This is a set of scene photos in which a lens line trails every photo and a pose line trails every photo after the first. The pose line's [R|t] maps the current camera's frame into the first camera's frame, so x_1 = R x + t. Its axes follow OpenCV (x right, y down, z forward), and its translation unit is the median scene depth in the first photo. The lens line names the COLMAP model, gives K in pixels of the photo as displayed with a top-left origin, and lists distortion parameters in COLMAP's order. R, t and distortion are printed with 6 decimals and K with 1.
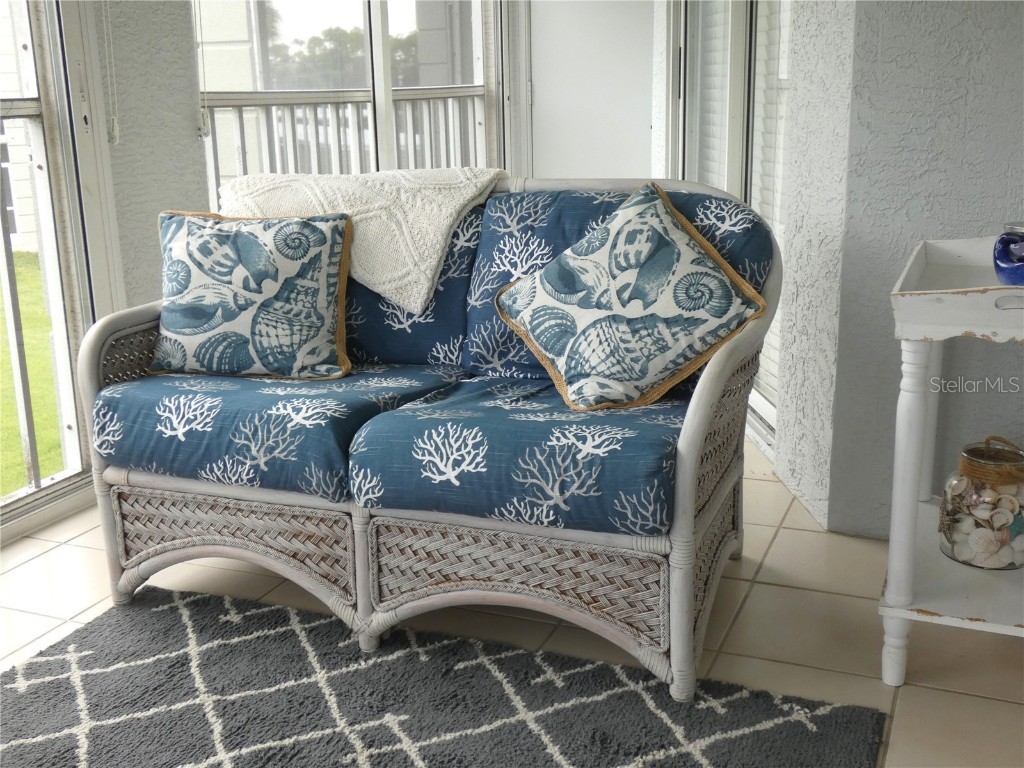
lens RADIAL K [[1122.0, 0, 512.0], [0, 1122.0, 384.0], [0, 0, 1]] dist [-0.001296, 0.008273]
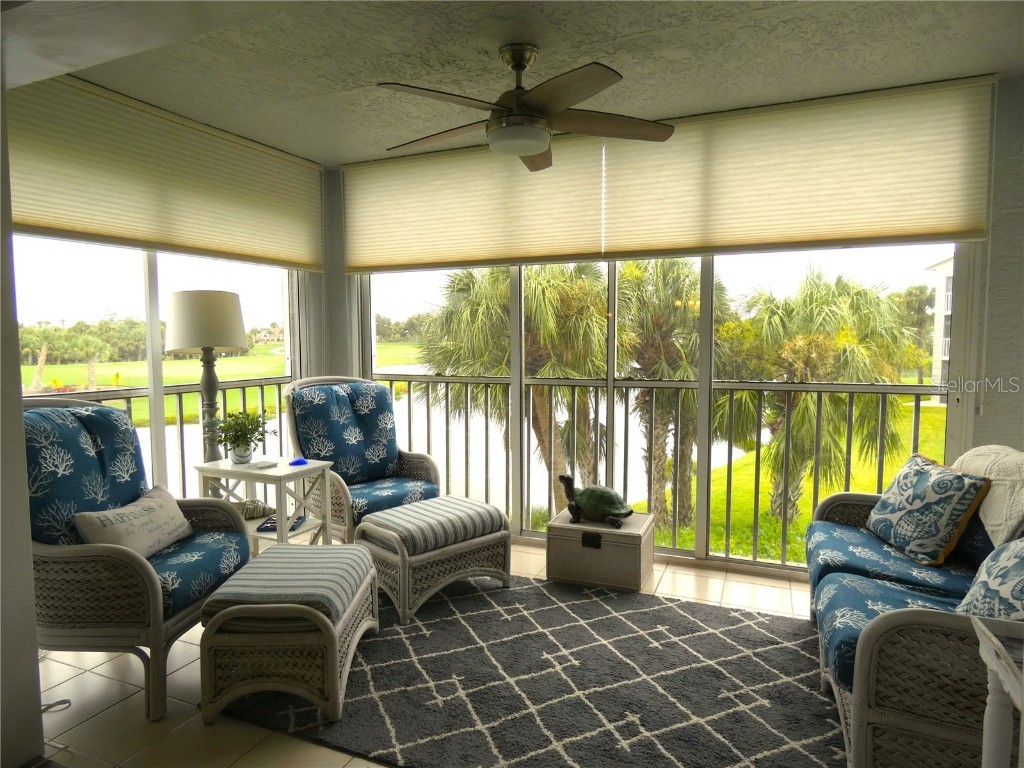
lens RADIAL K [[609.7, 0, 510.3], [0, 609.7, 383.6], [0, 0, 1]] dist [-0.006849, -0.002954]
pose [[-0.004233, 0.096453, -0.995329, 0.812344], [-0.254065, 0.962573, 0.094360, -0.216413], [0.967178, 0.253277, 0.020431, 0.317235]]
